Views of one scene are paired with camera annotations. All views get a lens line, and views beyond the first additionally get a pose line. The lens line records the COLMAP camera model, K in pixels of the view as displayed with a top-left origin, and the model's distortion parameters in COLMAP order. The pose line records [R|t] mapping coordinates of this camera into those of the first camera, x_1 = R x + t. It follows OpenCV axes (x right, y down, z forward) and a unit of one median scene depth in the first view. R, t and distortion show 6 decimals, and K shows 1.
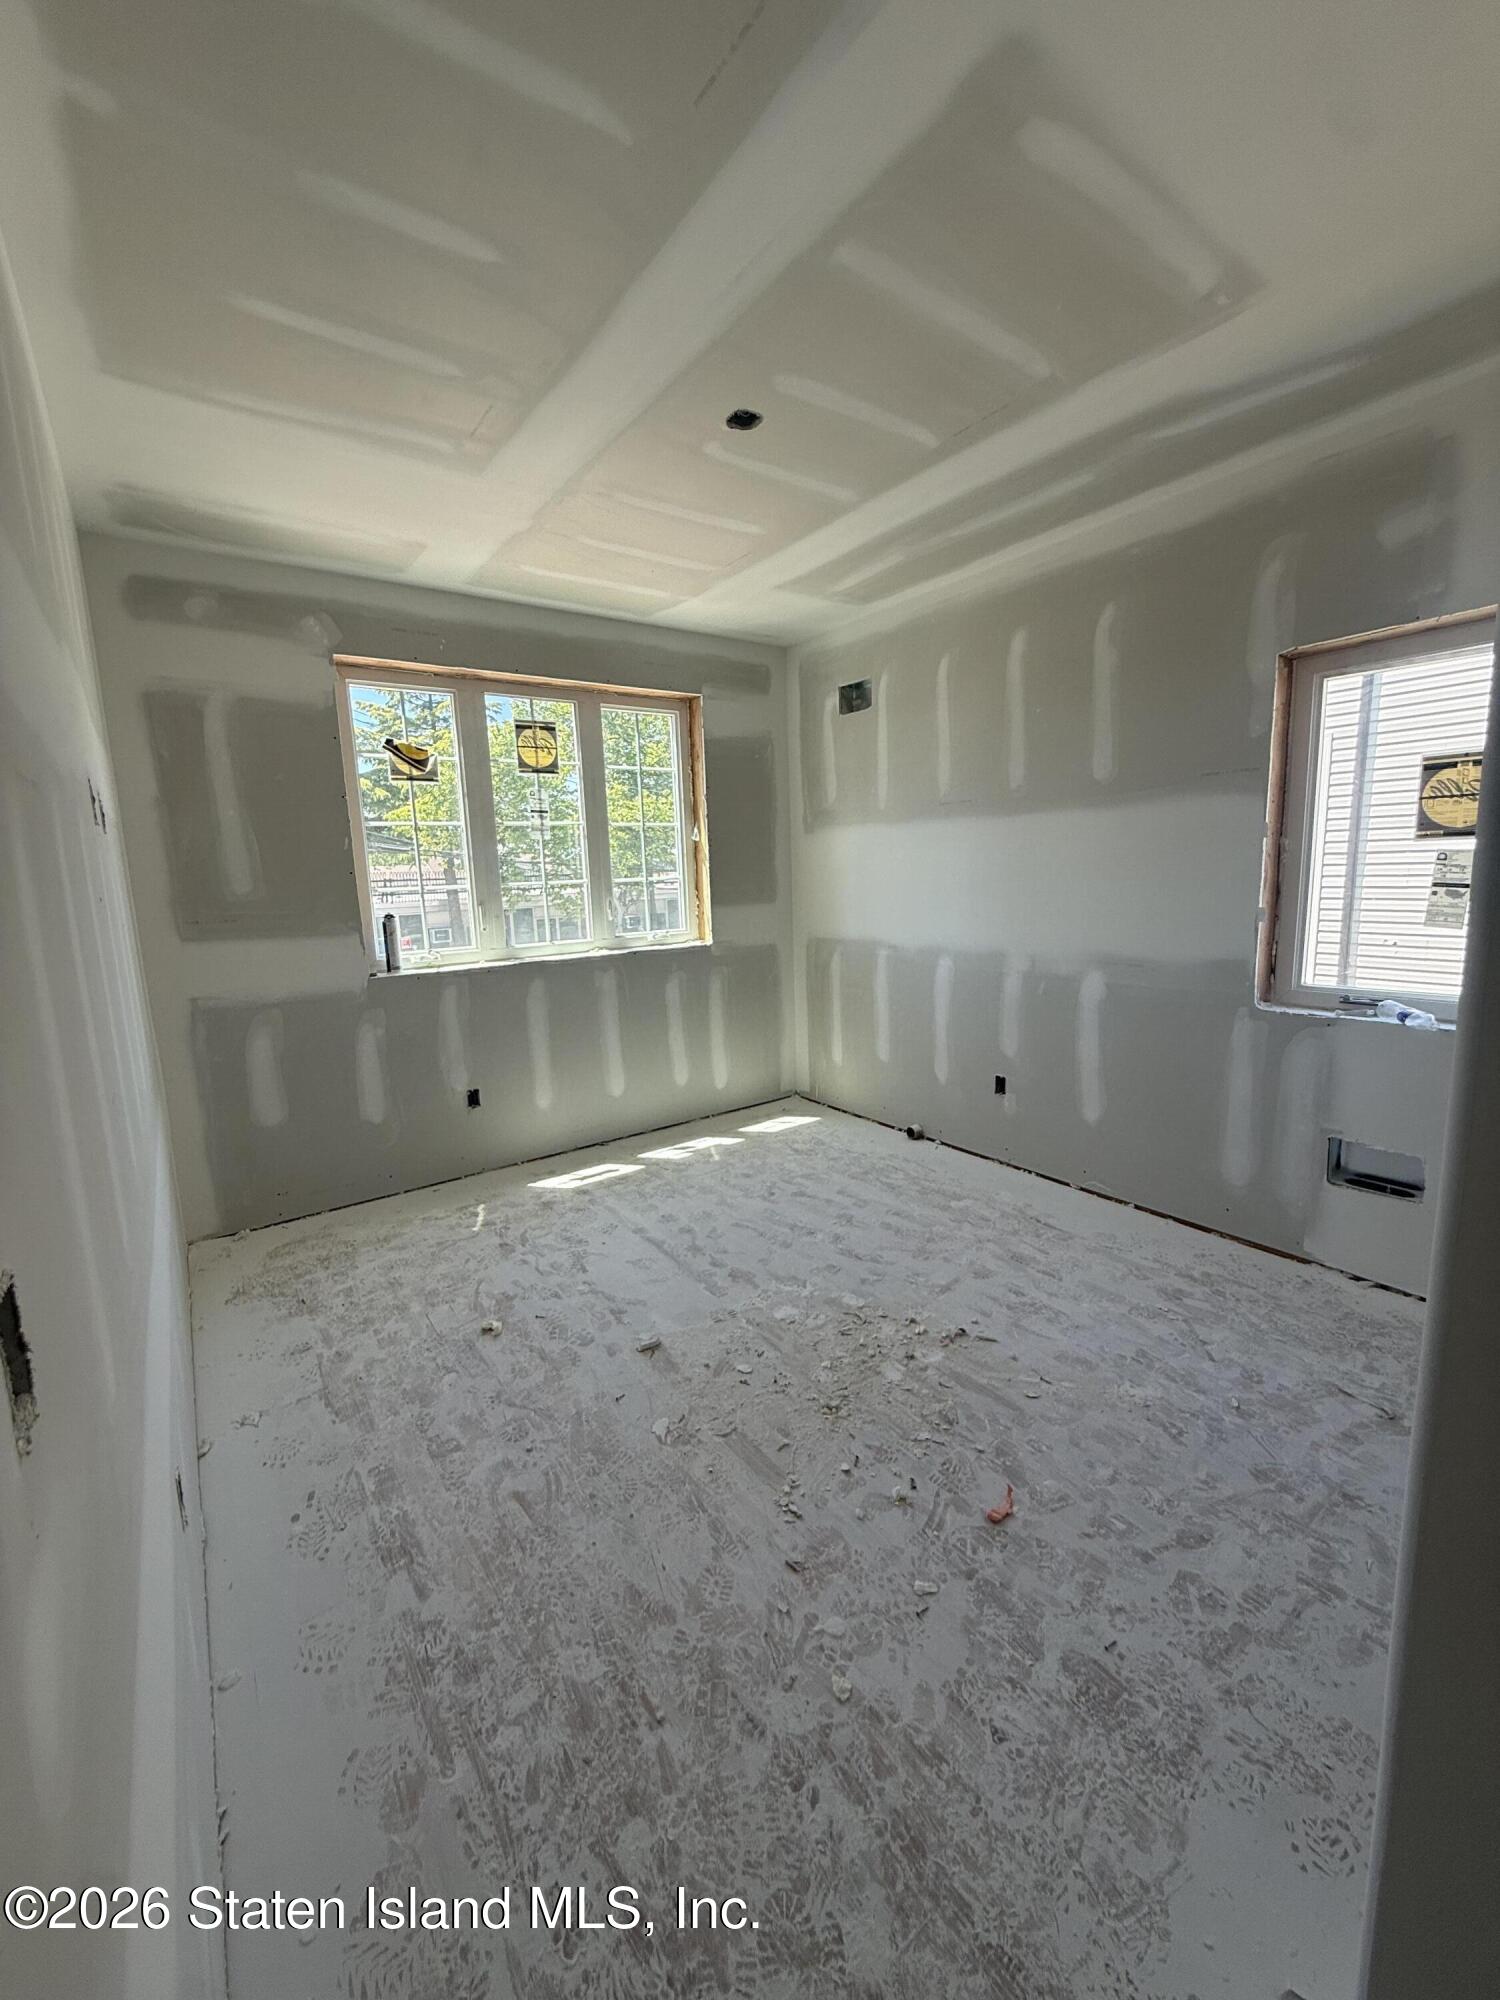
lens RADIAL K [[805.9, 0, 745.6], [0, 805.9, 998.2], [0, 0, 1]] dist [-0.000398, 0.000062]
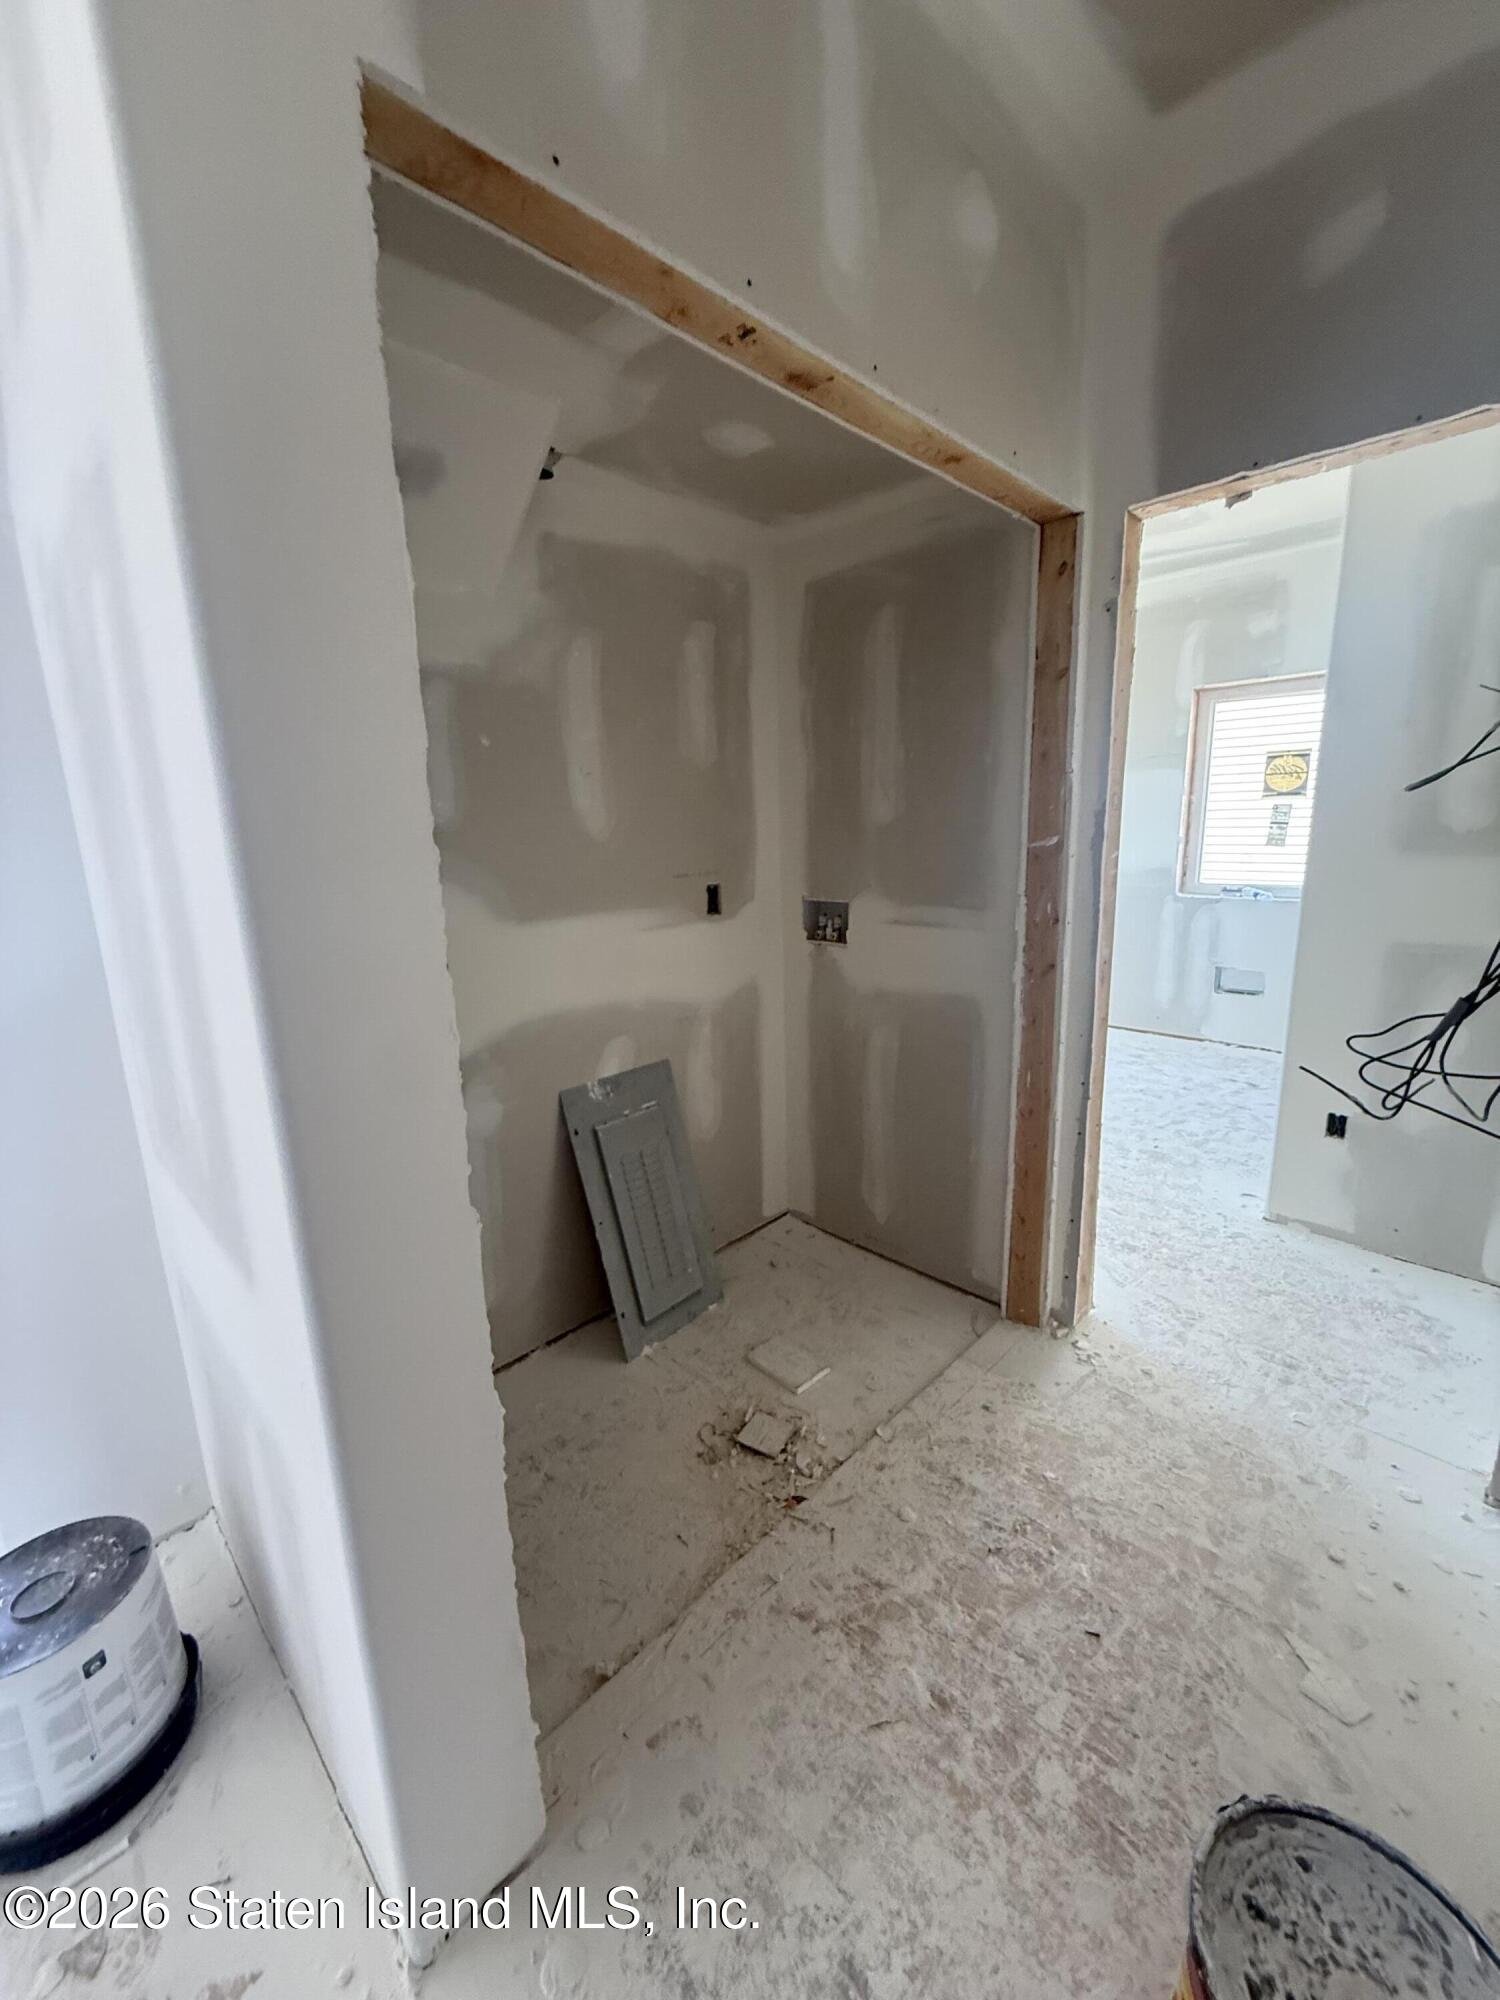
lens RADIAL K [[805.9, 0, 755.1], [0, 805.9, 996.6], [0, 0, 1]] dist [-0.000398, 0.000062]
pose [[0.985039, -0.024699, 0.170554, -0.608533], [0.016780, 0.998720, 0.047721, 0.144150], [-0.171514, -0.044146, 0.984192, -0.602510]]
